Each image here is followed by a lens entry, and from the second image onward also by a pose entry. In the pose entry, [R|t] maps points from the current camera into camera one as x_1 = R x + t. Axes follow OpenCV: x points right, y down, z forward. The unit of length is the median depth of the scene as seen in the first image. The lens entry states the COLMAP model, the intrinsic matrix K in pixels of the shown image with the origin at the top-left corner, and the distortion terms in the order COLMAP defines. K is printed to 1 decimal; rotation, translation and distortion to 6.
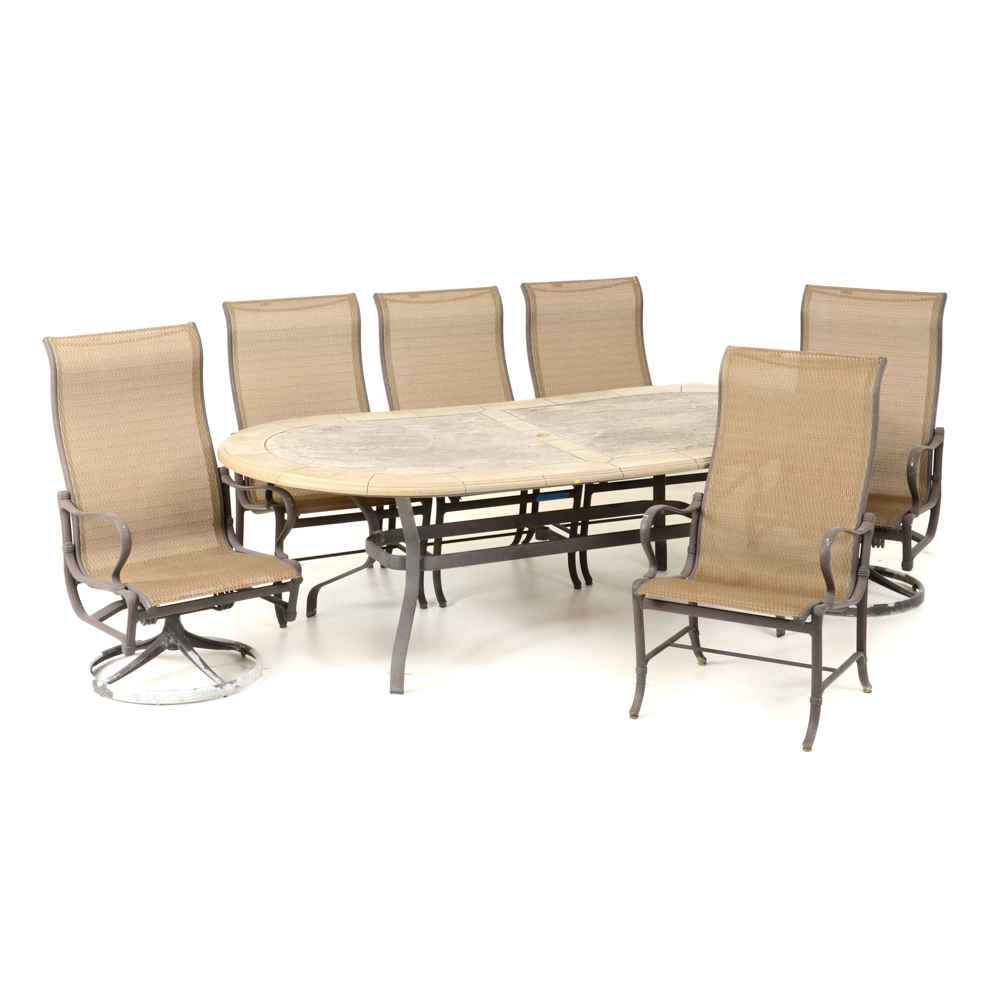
lens RADIAL K [[1946.6, 0, 500.0], [0, 1946.6, 500.0], [0, 0, 1]] dist [0.020595, 0.017254]
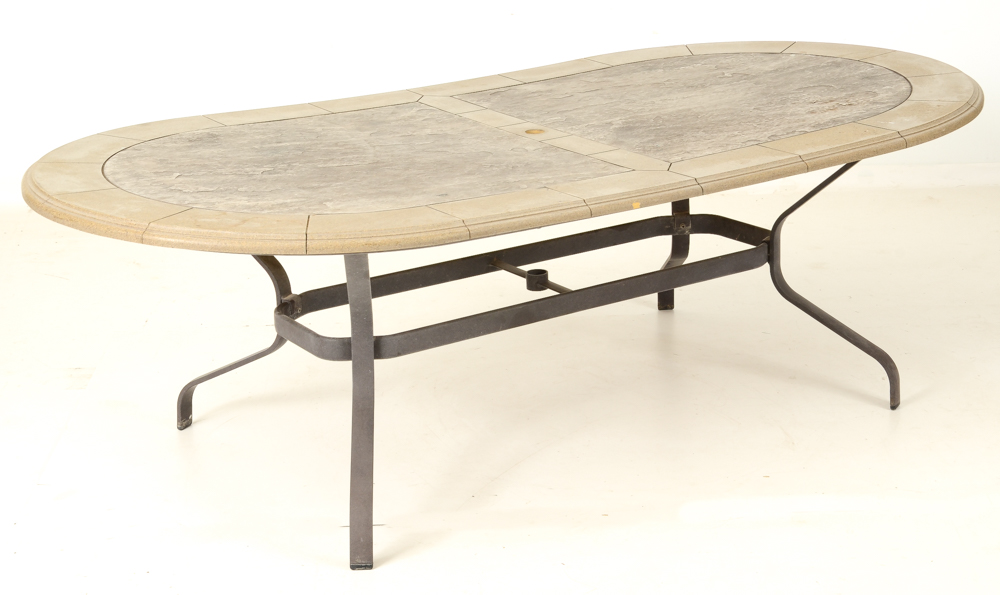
lens RADIAL K [[1782.8, 0, 500.0], [0, 1782.8, 297.5], [0, 0, 1]] dist [0.199724, 0.049662]
pose [[0.987357, -0.070485, 0.141976, -0.072962], [0.060292, 0.995370, 0.074861, -0.021840], [-0.146595, -0.065354, 0.987035, 0.382846]]
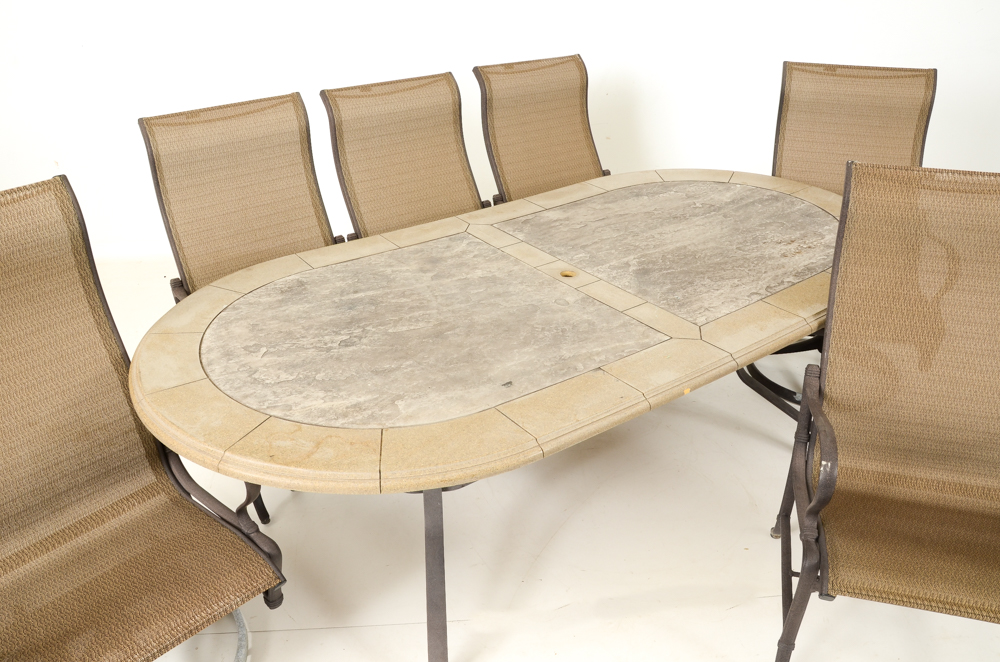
lens RADIAL K [[781.0, 0, 500.0], [0, 781.0, 331.0], [0, 0, 1]] dist [-0.164660, 0.130546]
pose [[0.981040, -0.104329, 0.163329, -0.054775], [0.061347, 0.966577, 0.248929, -0.084933], [-0.183841, -0.234189, 0.954651, 0.654773]]
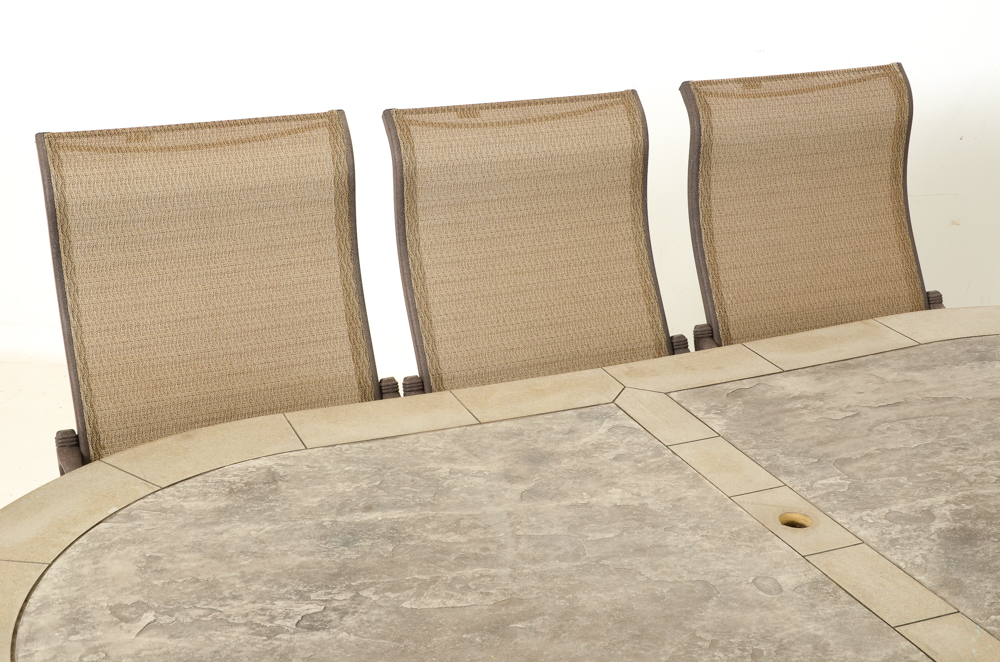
lens RADIAL K [[1358.1, 0, 500.0], [0, 1358.1, 331.0], [0, 0, 1]] dist [0.127887, 0.083245]
pose [[0.999543, 0.011676, -0.027888, -0.027334], [-0.008294, 0.992925, 0.118449, -0.095308], [0.029073, -0.118164, 0.992568, 0.686697]]
